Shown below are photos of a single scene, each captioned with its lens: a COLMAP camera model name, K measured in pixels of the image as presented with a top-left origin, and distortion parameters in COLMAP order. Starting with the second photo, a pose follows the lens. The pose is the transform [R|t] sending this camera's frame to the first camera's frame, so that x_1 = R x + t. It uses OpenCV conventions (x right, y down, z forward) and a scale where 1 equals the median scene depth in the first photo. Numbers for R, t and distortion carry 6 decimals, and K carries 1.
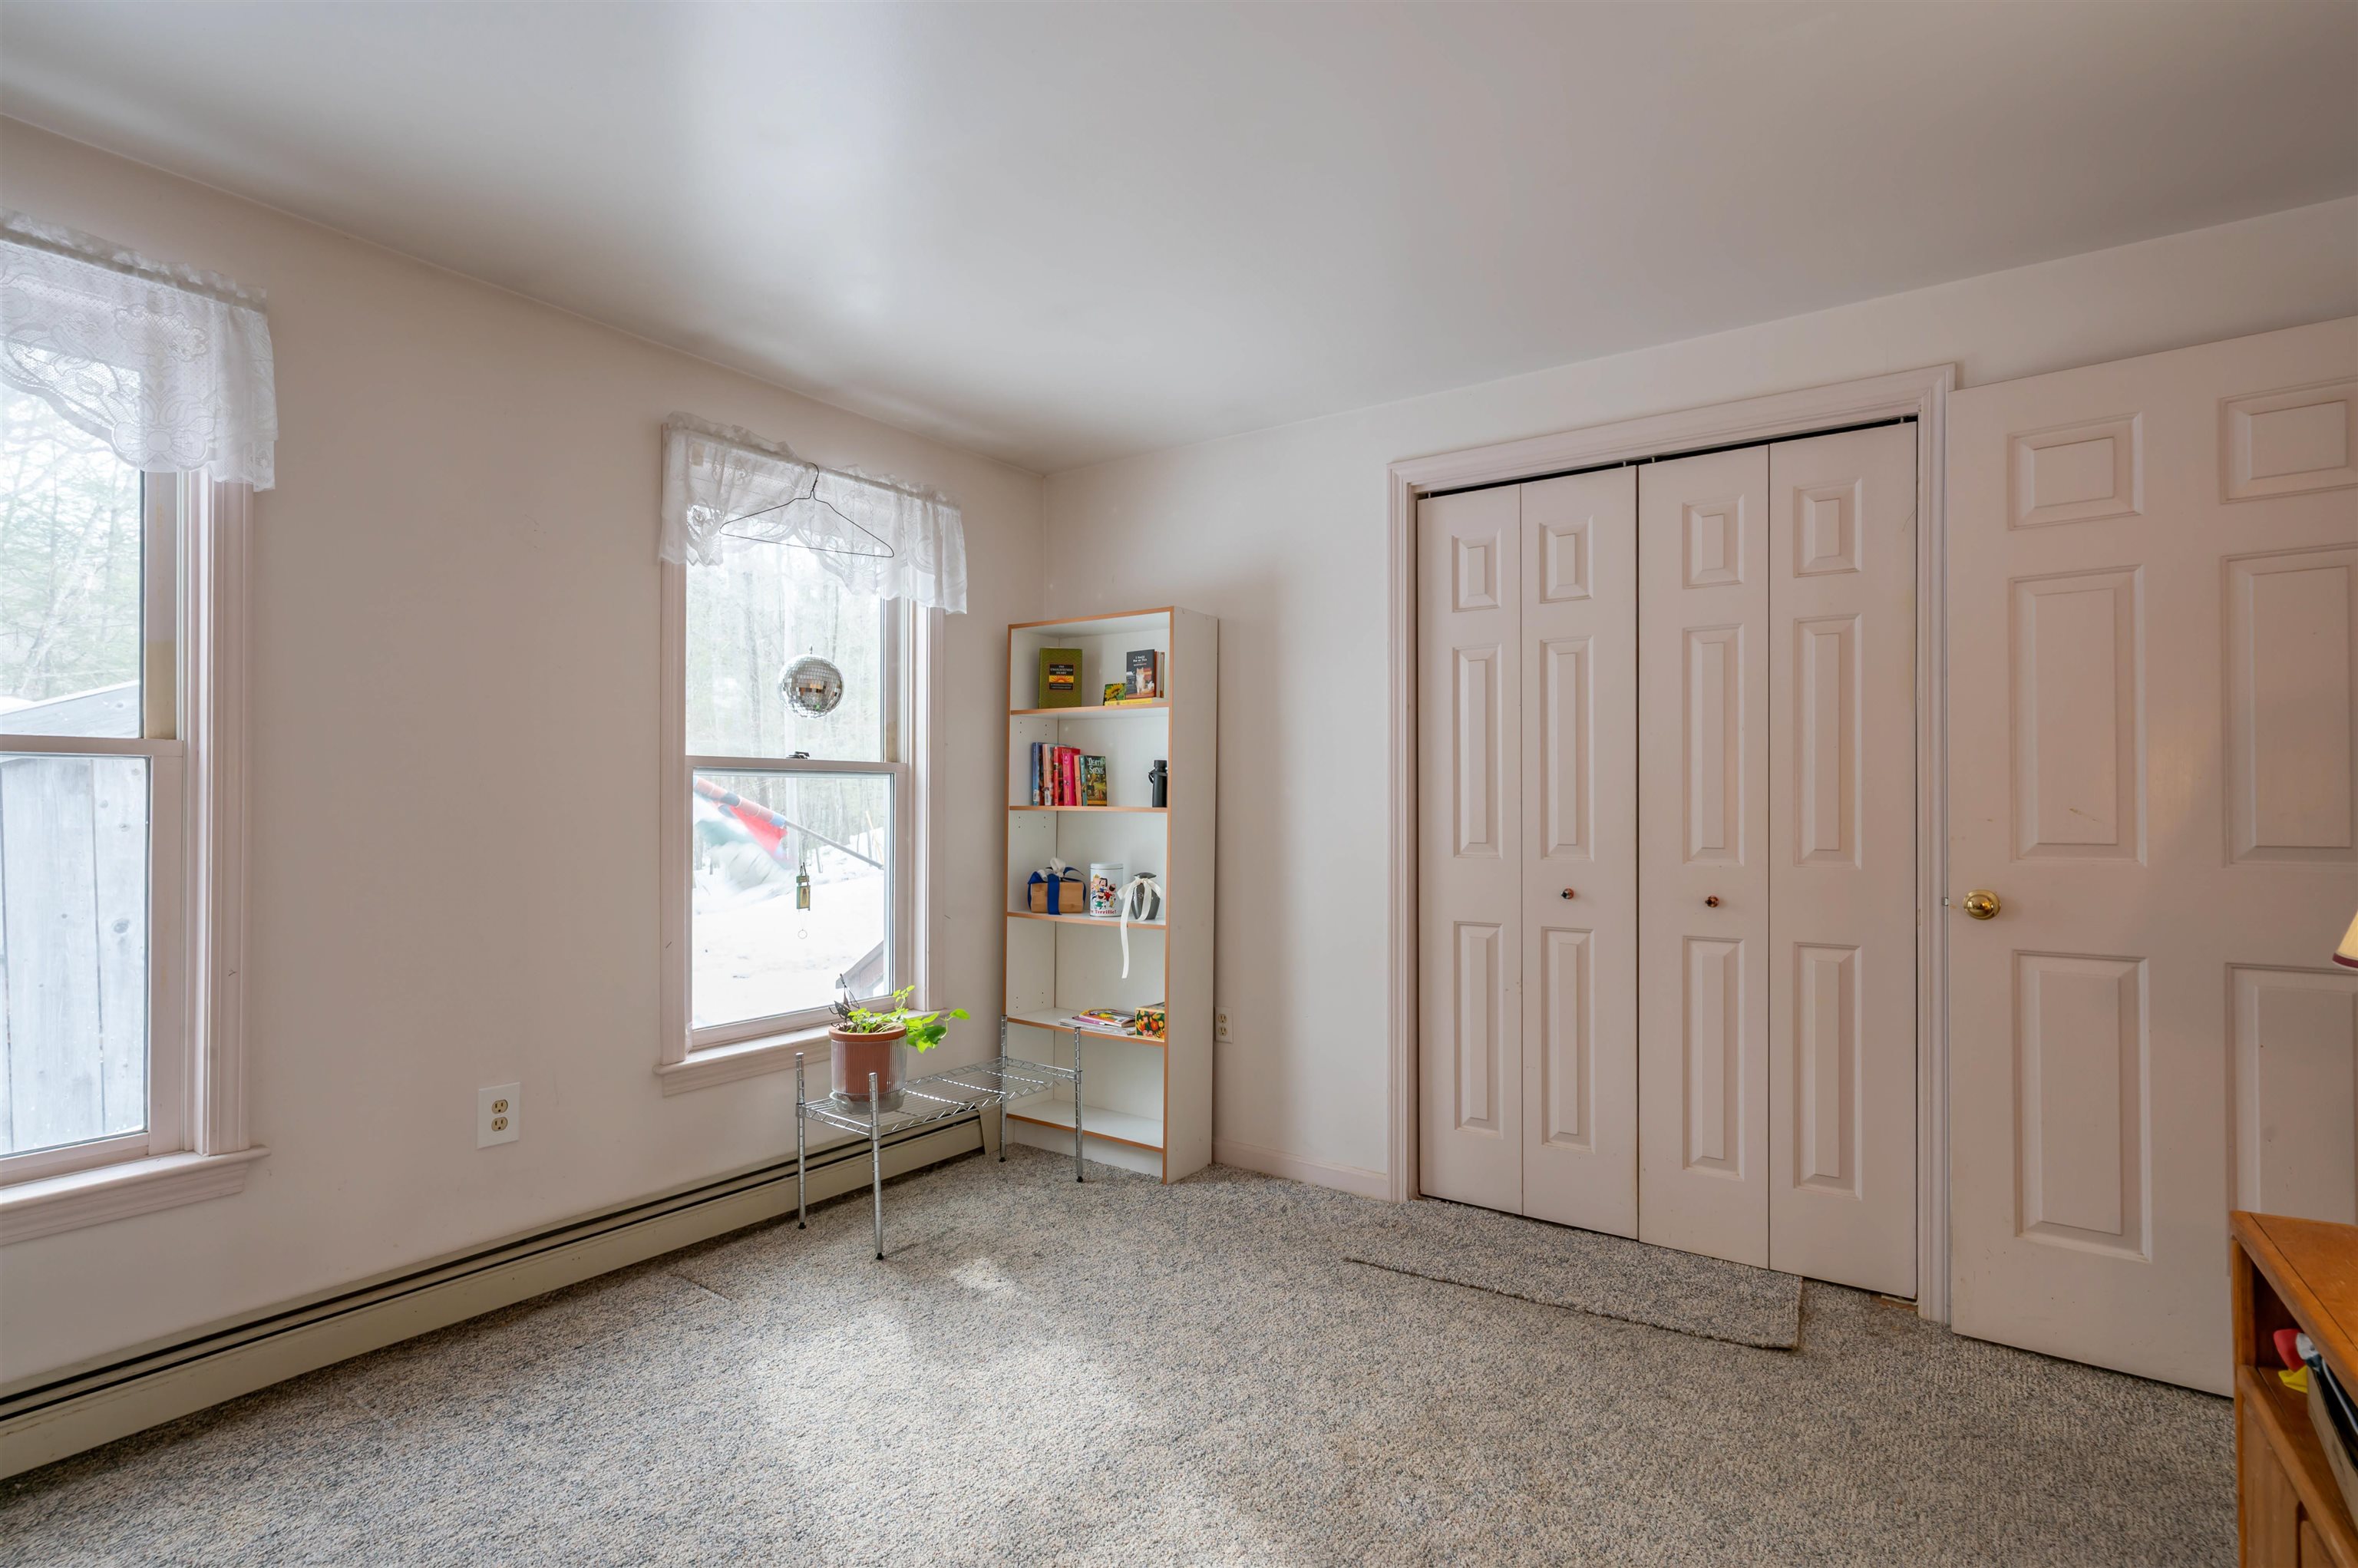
lens RADIAL K [[1153.0, 0, 1164.1], [0, 1153.0, 778.8], [0, 0, 1]] dist [0.000376, 0.000920]
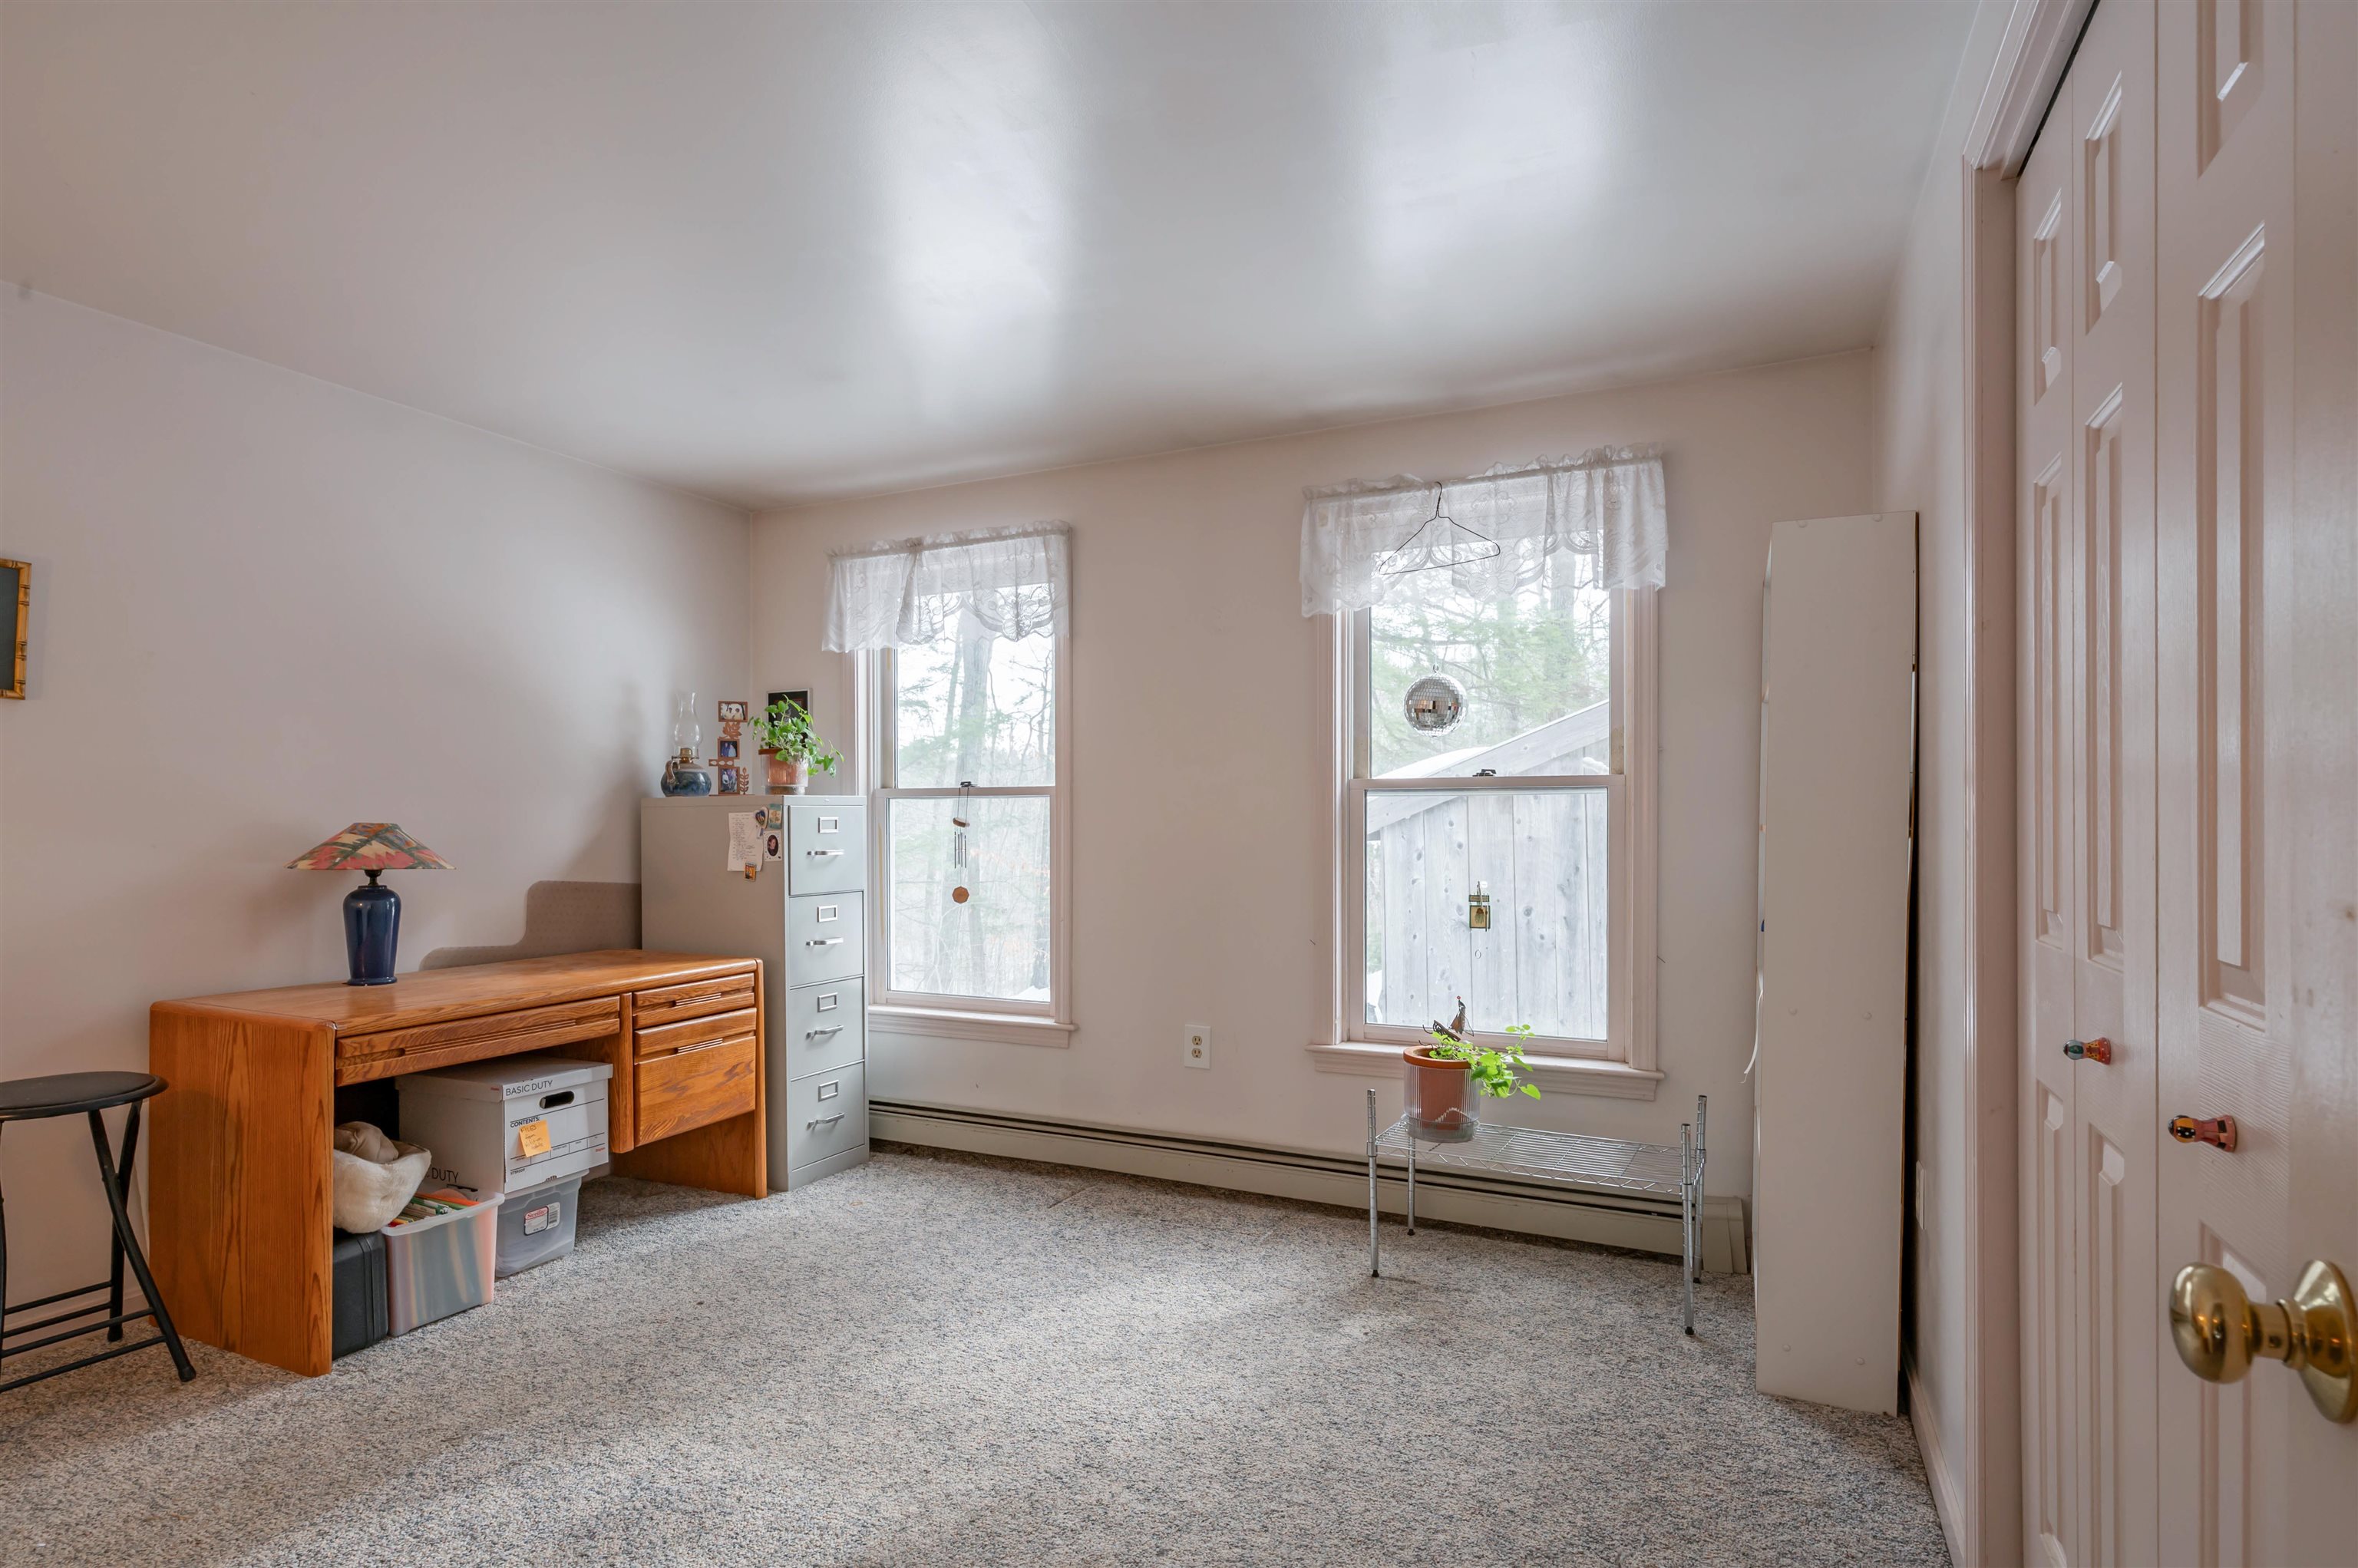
lens RADIAL K [[1189.5, 0, 1167.7], [0, 1189.5, 807.1], [0, 0, 1]] dist [-0.021088, 0.000115]
pose [[0.164695, -0.011466, -0.986278, 0.701478], [0.020832, 0.999750, -0.008144, 0.012731], [0.986125, -0.019204, 0.164893, 0.622772]]
